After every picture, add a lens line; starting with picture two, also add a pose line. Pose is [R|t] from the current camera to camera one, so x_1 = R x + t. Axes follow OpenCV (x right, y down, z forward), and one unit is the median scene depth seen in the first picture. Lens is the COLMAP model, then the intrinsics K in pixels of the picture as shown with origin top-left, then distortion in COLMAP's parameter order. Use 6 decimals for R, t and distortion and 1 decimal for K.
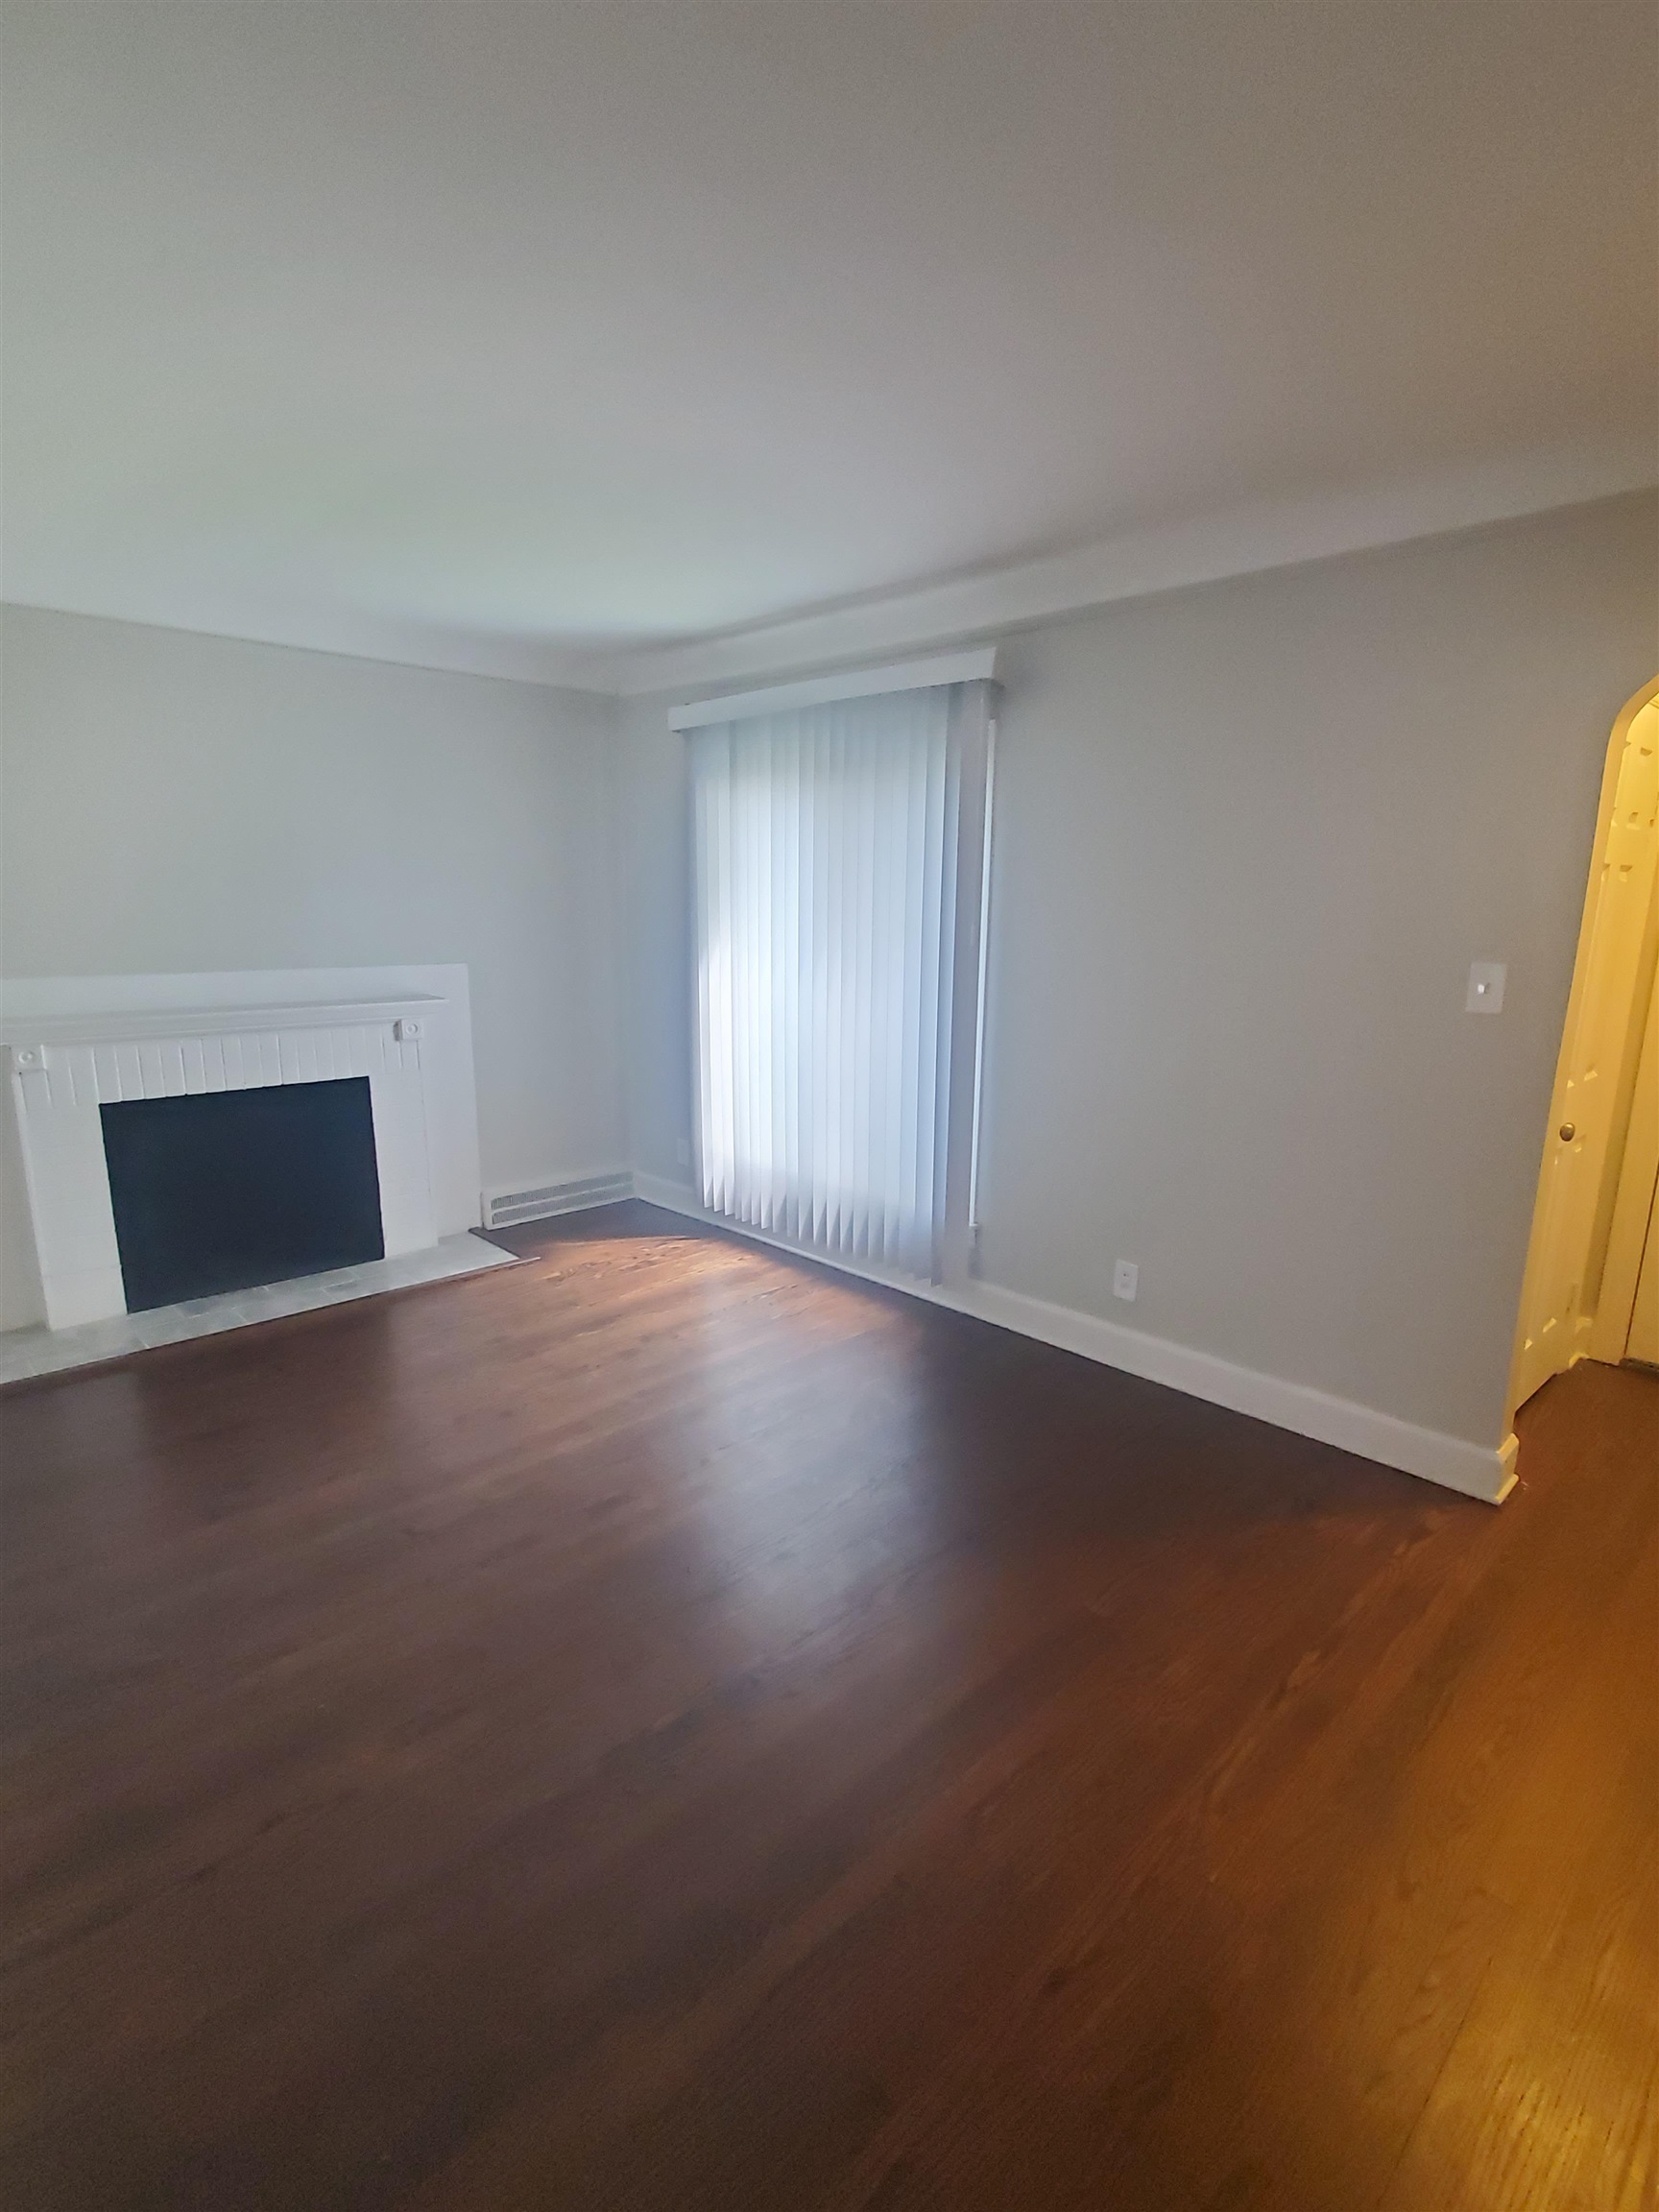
lens RADIAL K [[1063.8, 0, 853.6], [0, 1063.8, 1121.5], [0, 0, 1]] dist [0.017991, -0.010117]
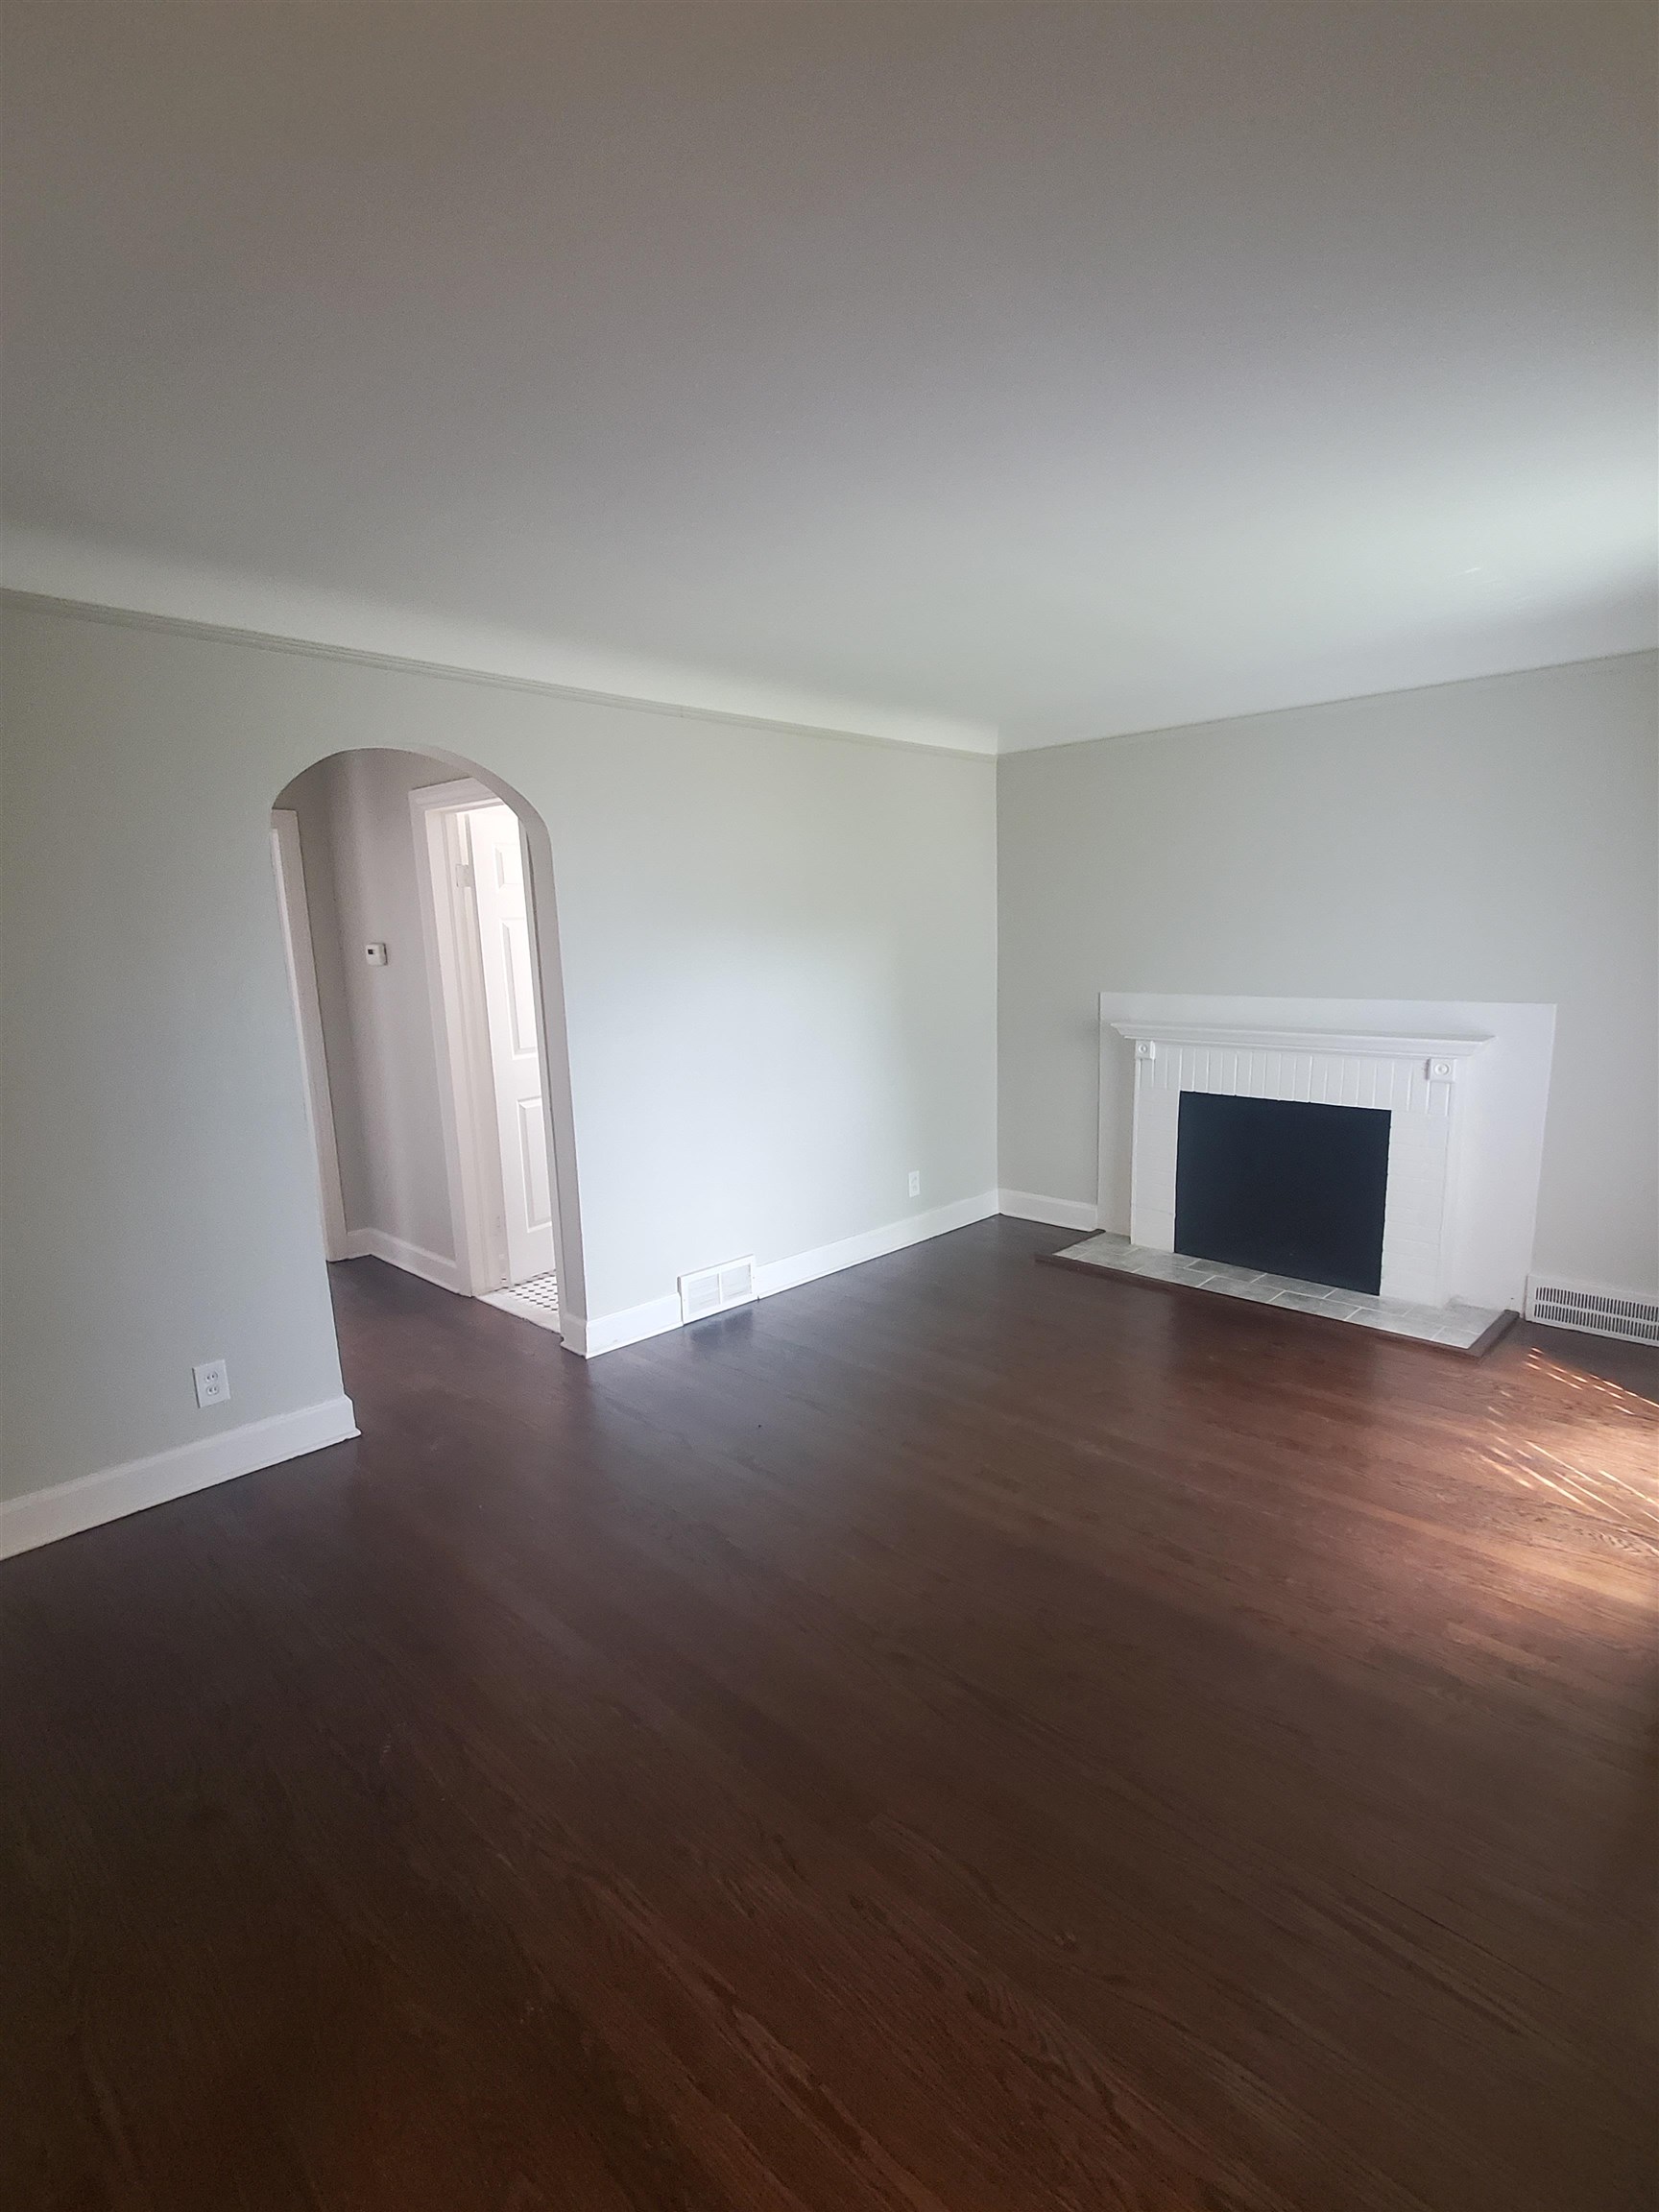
lens RADIAL K [[1063.8, 0, 853.6], [0, 1063.8, 1121.5], [0, 0, 1]] dist [0.017991, -0.010117]
pose [[0.034426, 0.165623, -0.985588, 0.515566], [-0.186153, 0.969977, 0.156497, -0.096808], [0.981917, 0.178083, 0.064224, 0.460335]]
